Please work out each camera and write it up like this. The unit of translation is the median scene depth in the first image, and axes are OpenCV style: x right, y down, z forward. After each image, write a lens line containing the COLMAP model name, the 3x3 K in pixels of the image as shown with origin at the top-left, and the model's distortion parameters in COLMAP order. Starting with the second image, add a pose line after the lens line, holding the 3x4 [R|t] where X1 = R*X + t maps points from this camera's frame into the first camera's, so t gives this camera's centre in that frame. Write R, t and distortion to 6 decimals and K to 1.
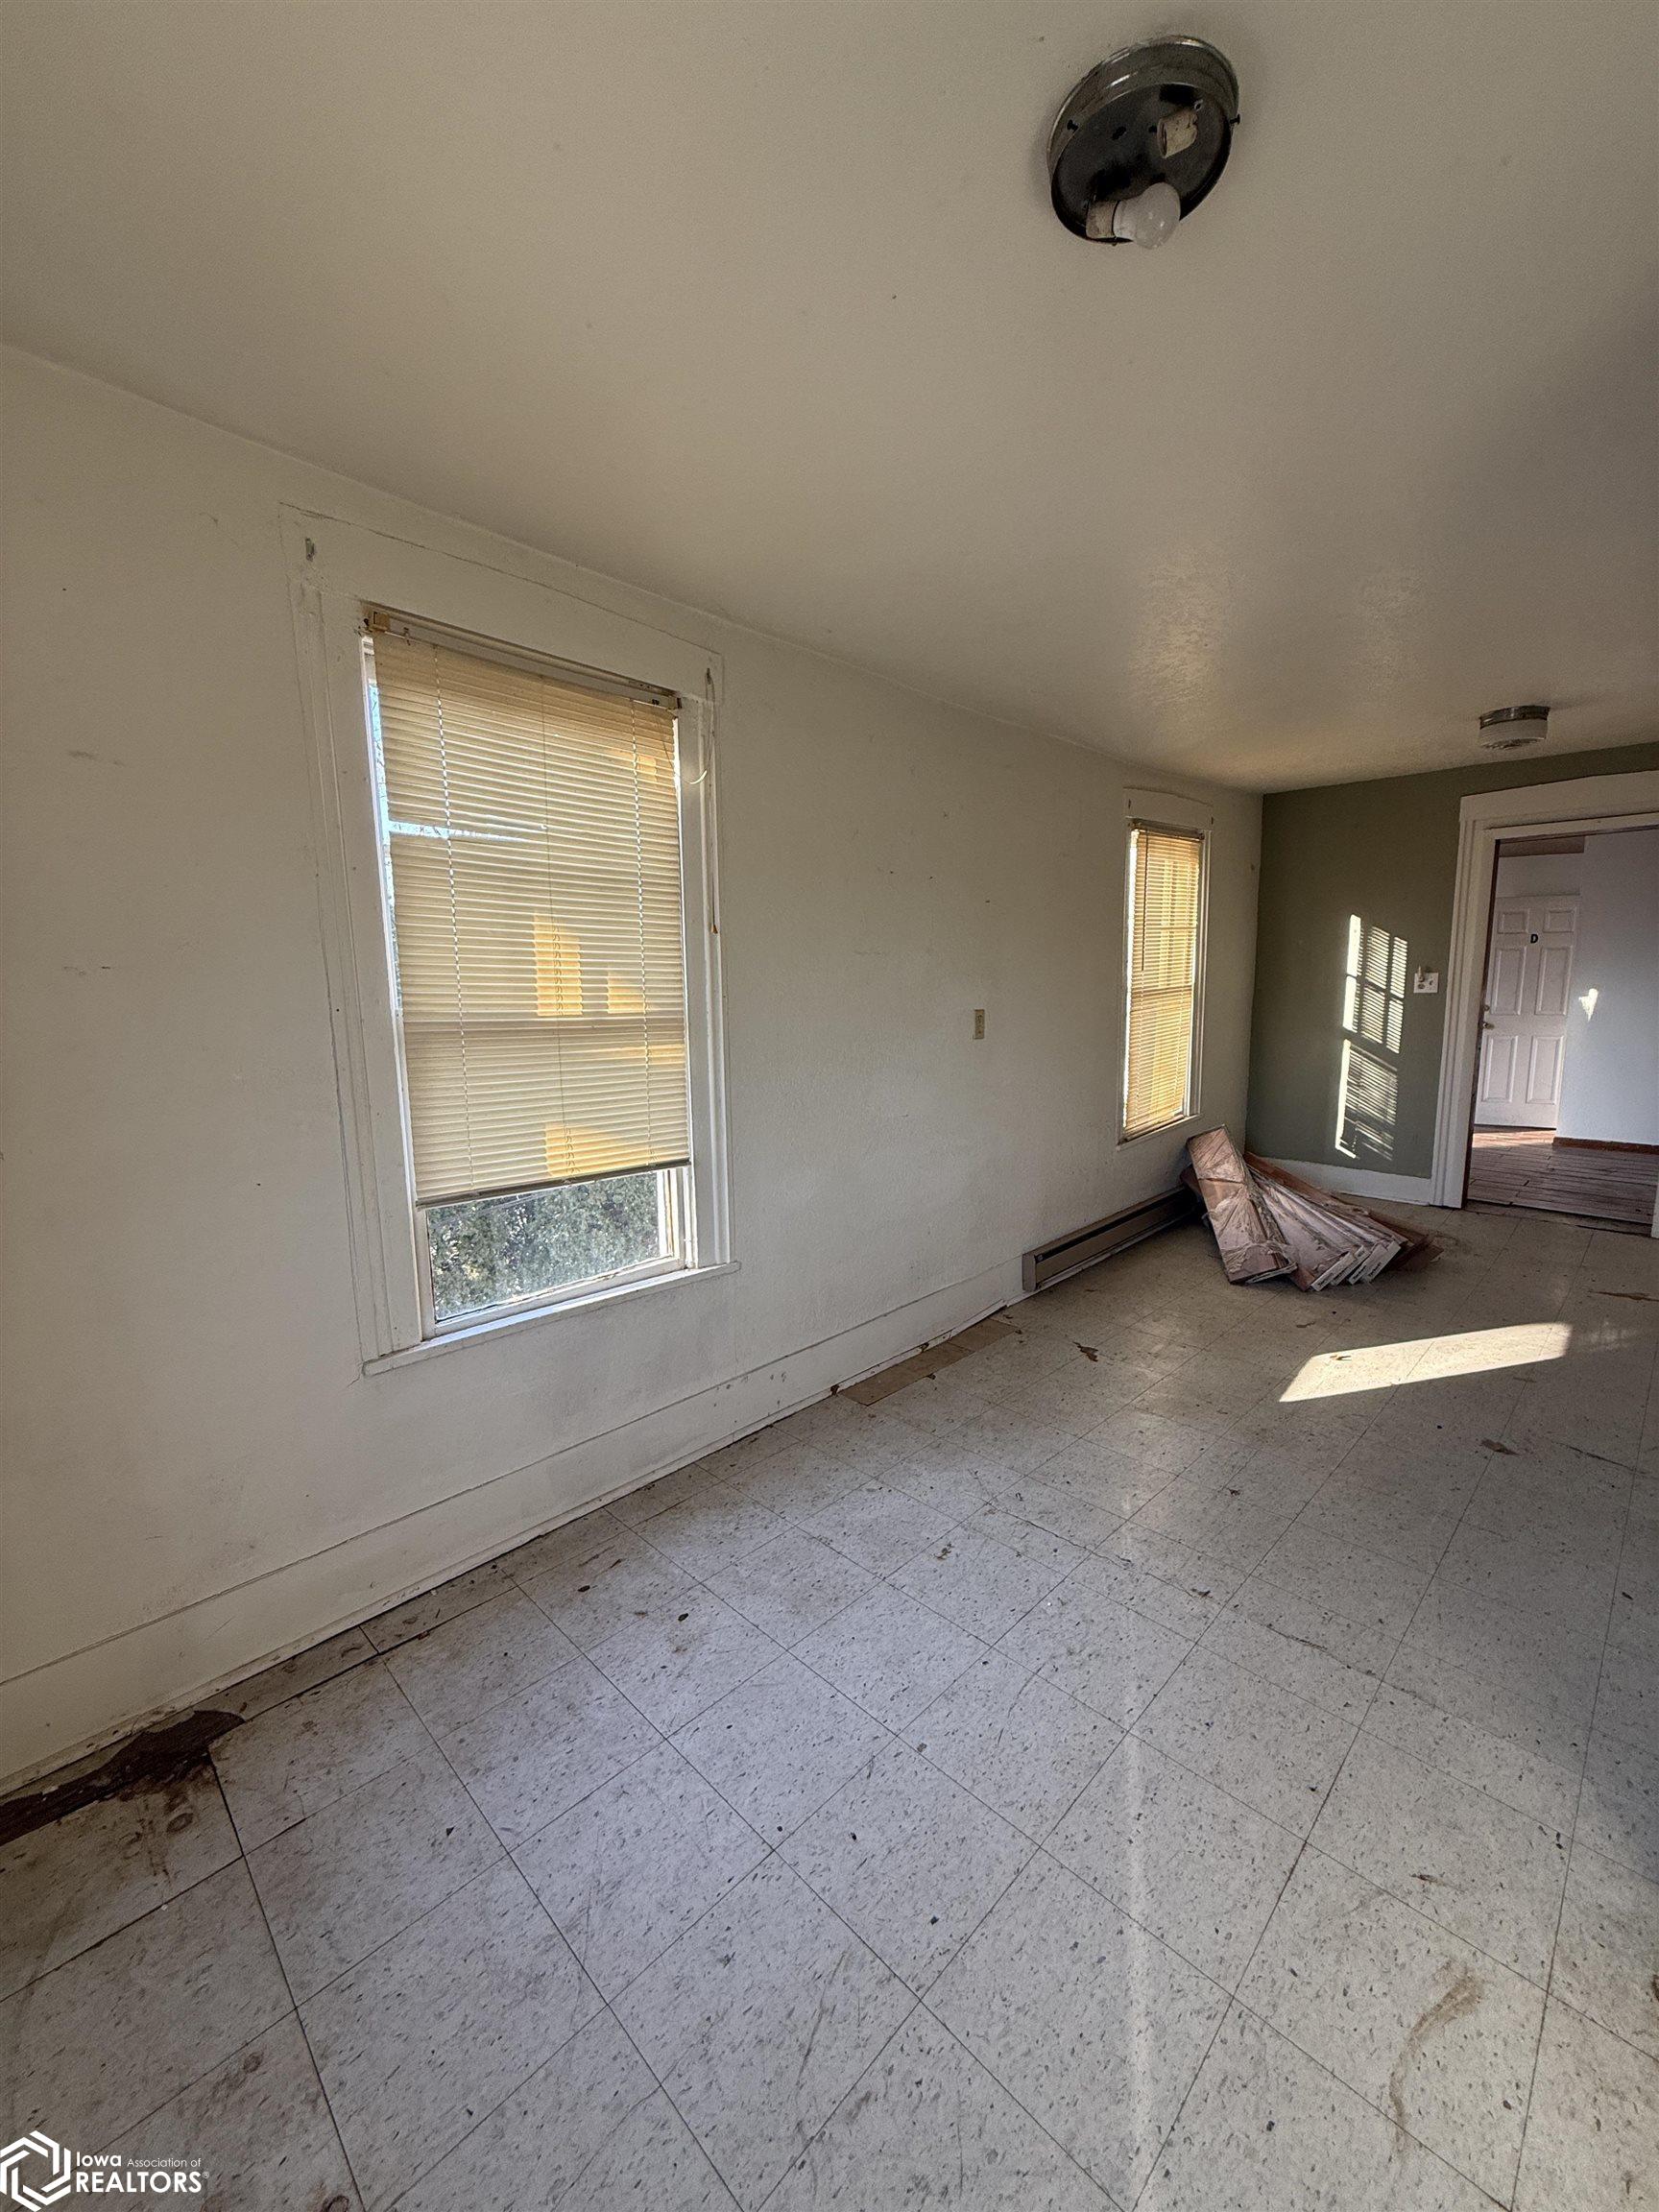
lens RADIAL K [[875.7, 0, 830.3], [0, 875.7, 1105.3], [0, 0, 1]] dist [-0.003144, 0.000358]
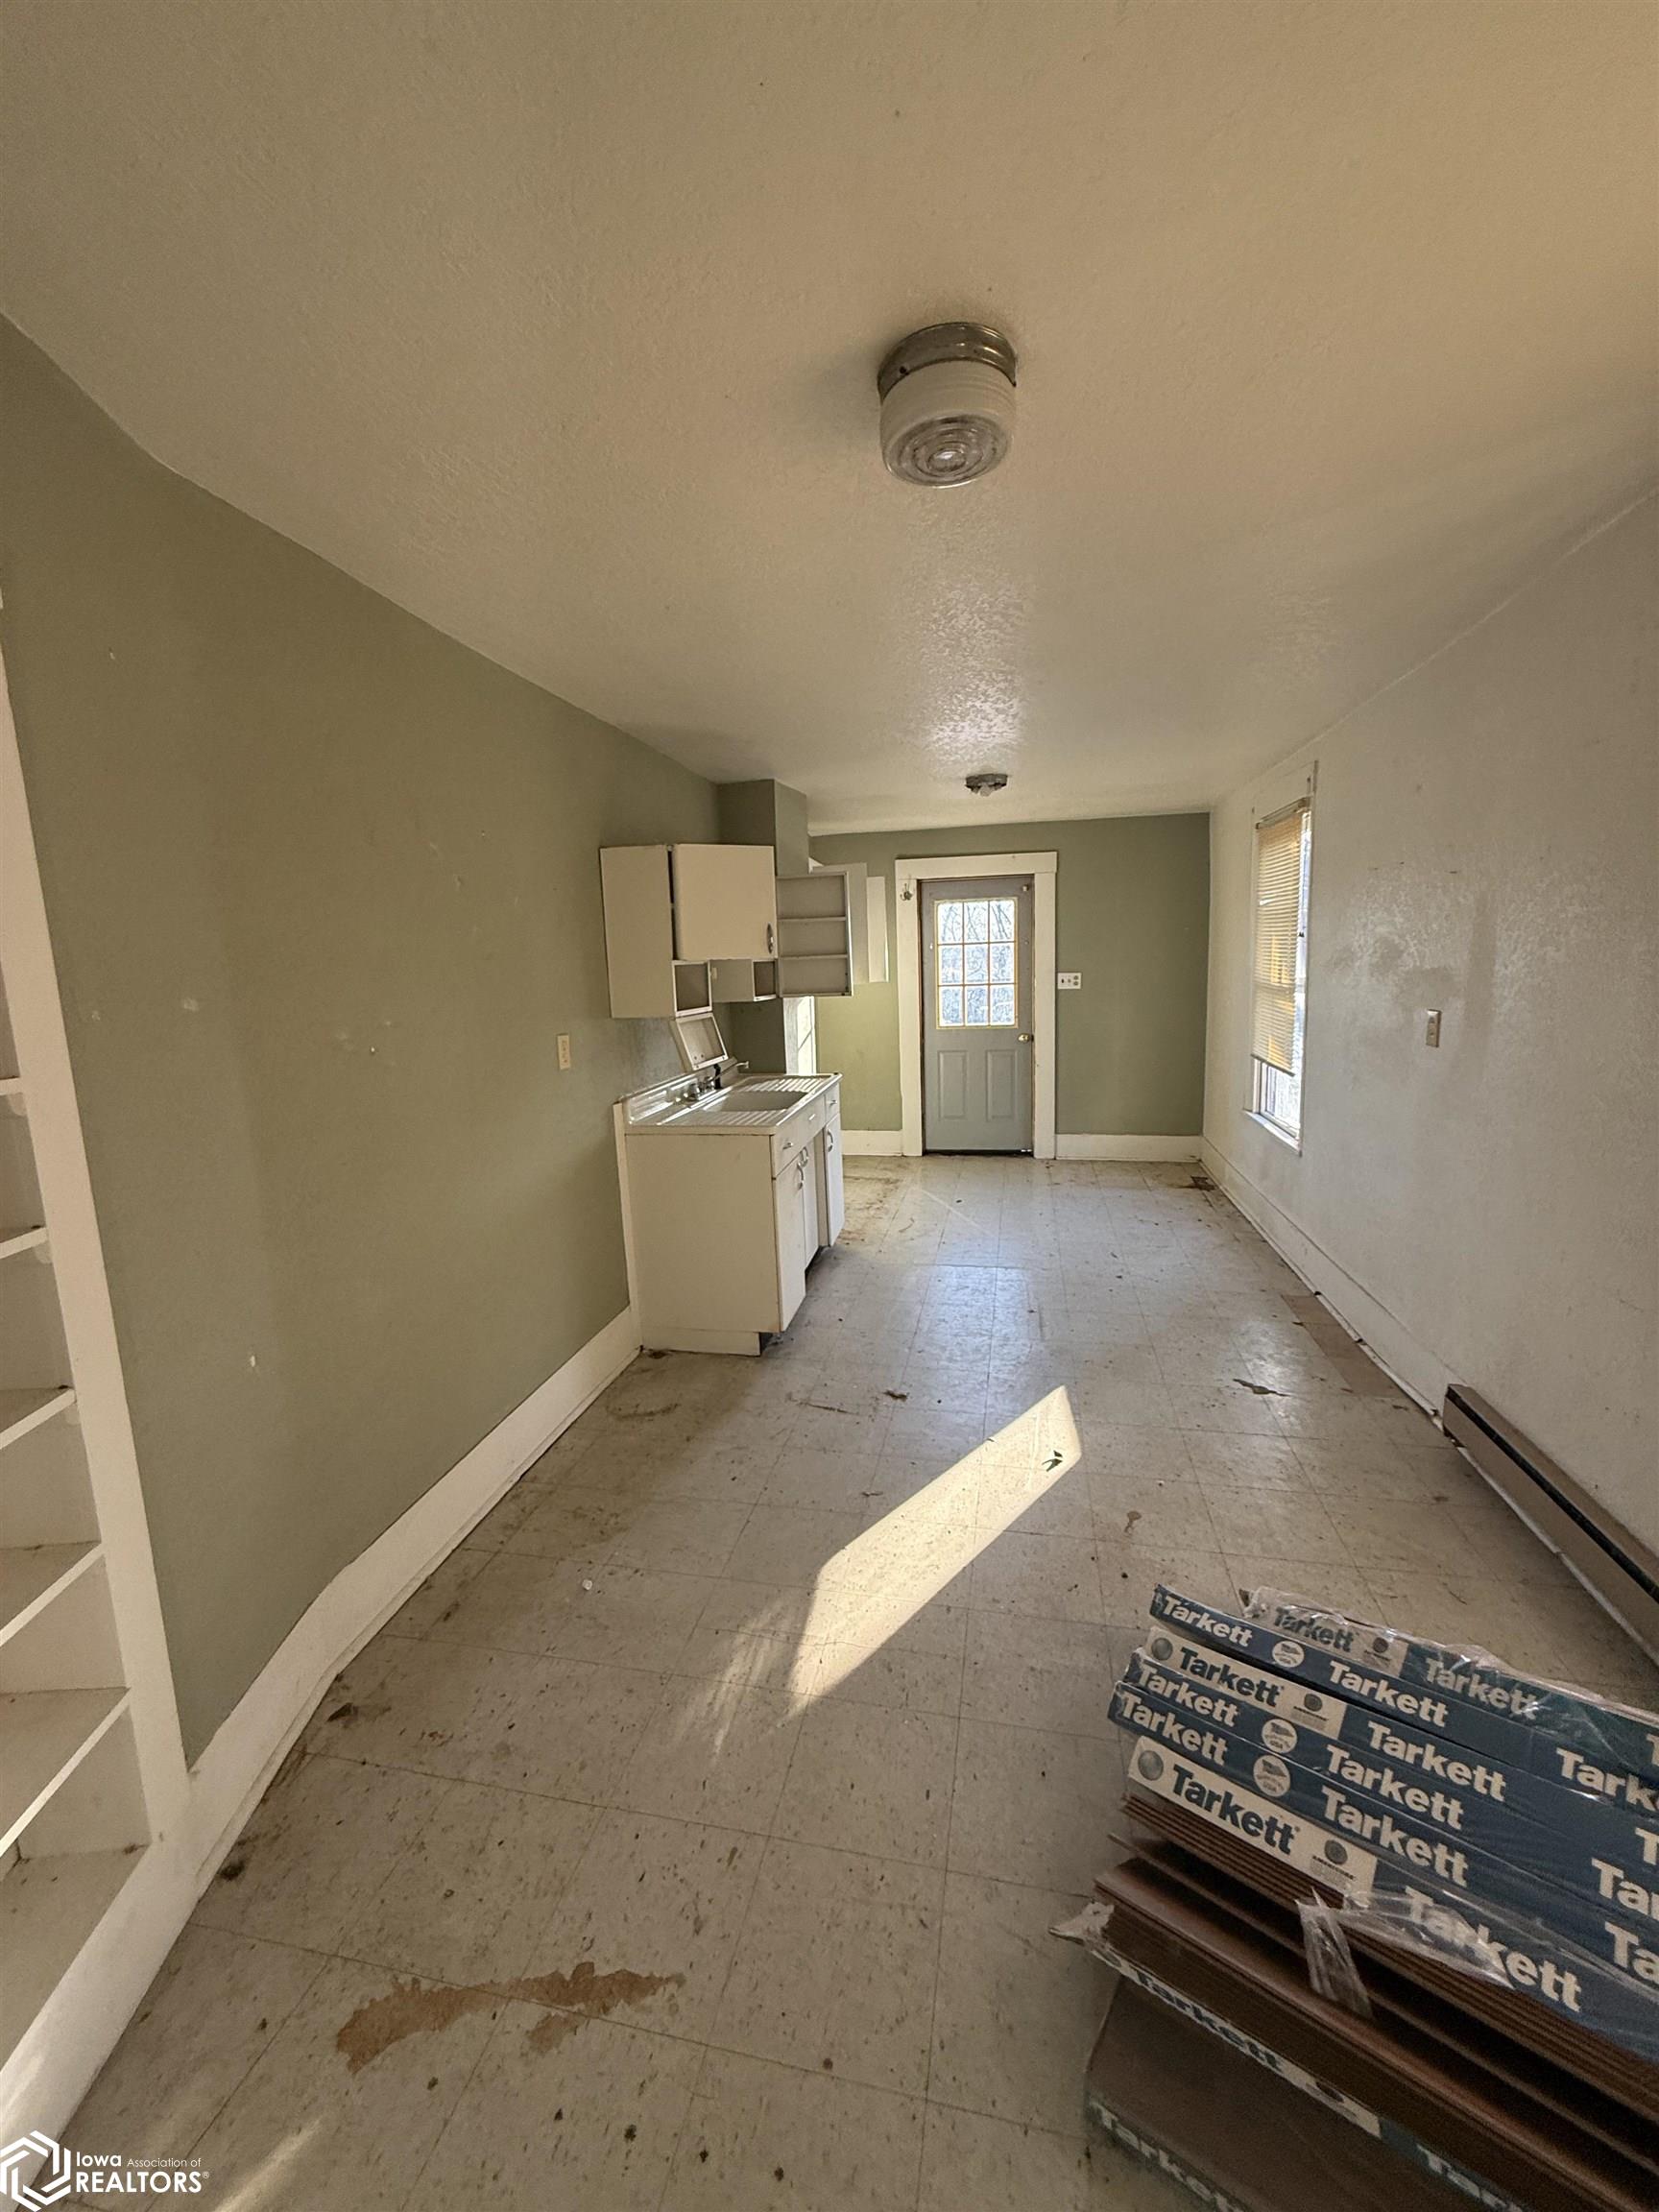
lens RADIAL K [[875.7, 0, 824.5], [0, 875.7, 1102.1], [0, 0, 1]] dist [-0.003144, 0.000358]
pose [[-0.841576, 0.123629, -0.525800, 1.171554], [-0.032918, 0.959905, 0.278386, -0.254596], [0.539135, 0.251591, -0.803763, 1.485542]]
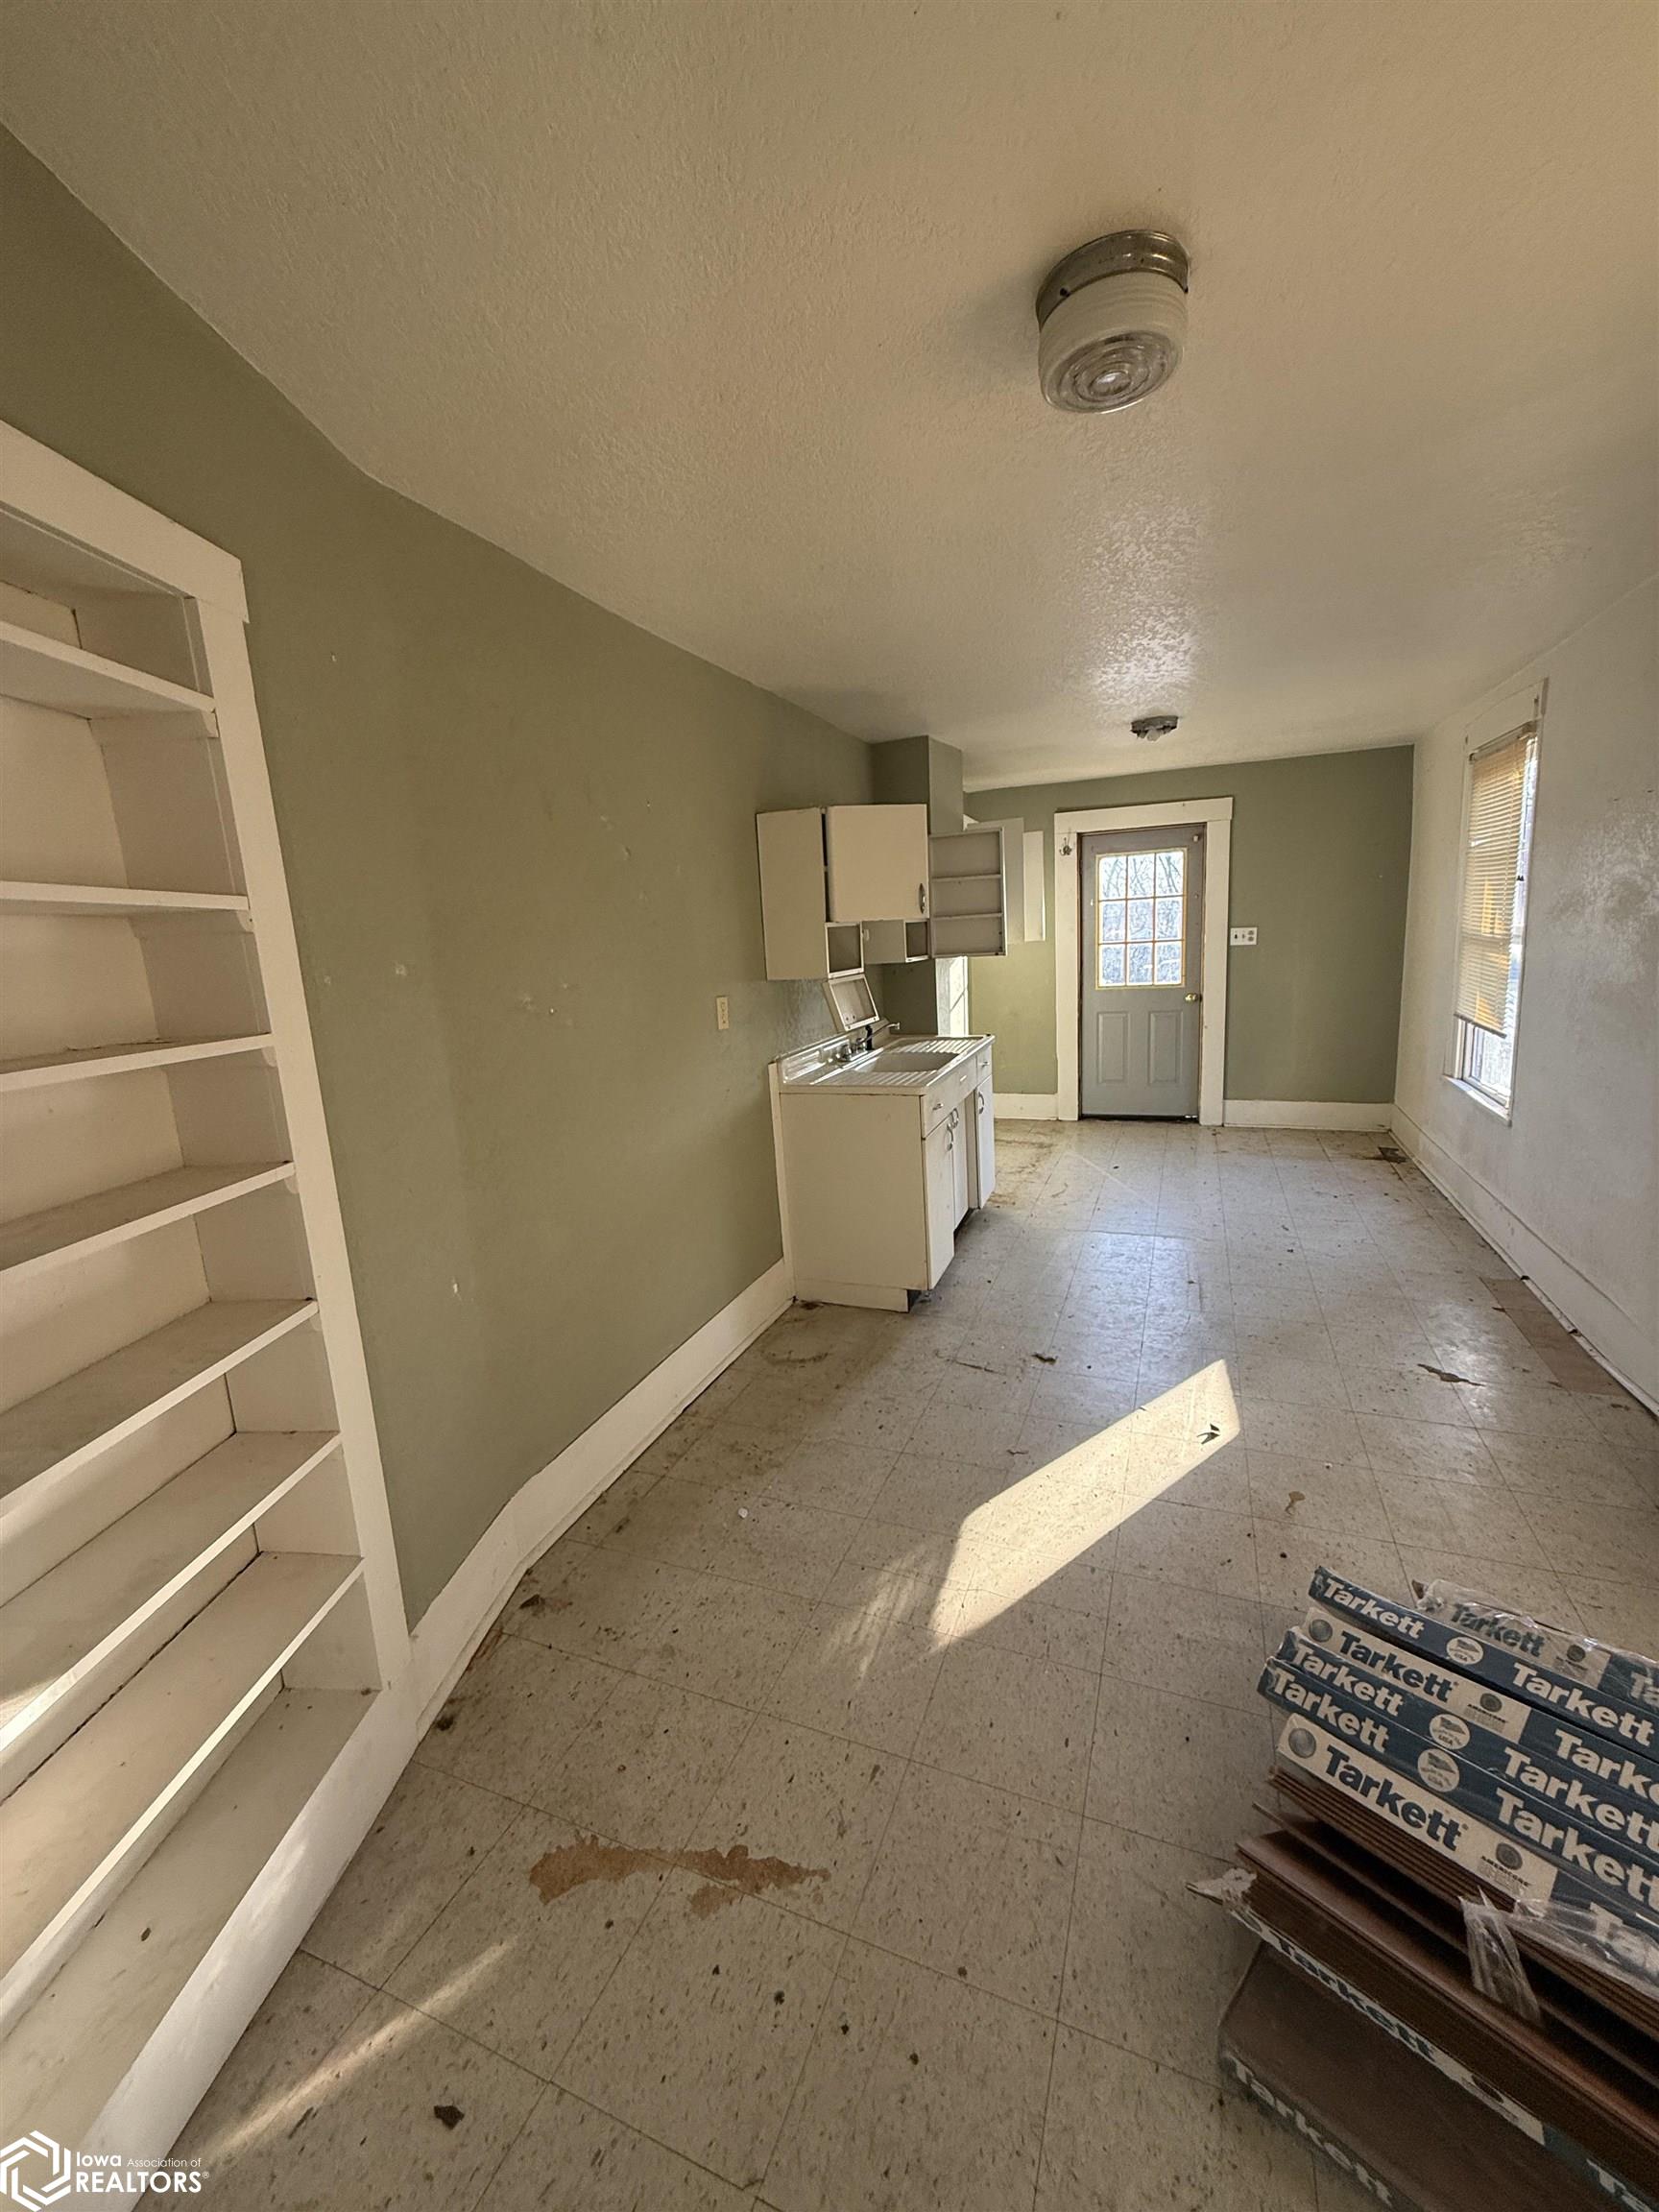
lens RADIAL K [[875.7, 0, 826.5], [0, 875.7, 1104.8], [0, 0, 1]] dist [-0.003144, 0.000358]
pose [[-0.919754, 0.135522, -0.368358, 1.173656], [0.010109, 0.946367, 0.322935, -0.254081], [0.392366, 0.293297, -0.871795, 1.495452]]
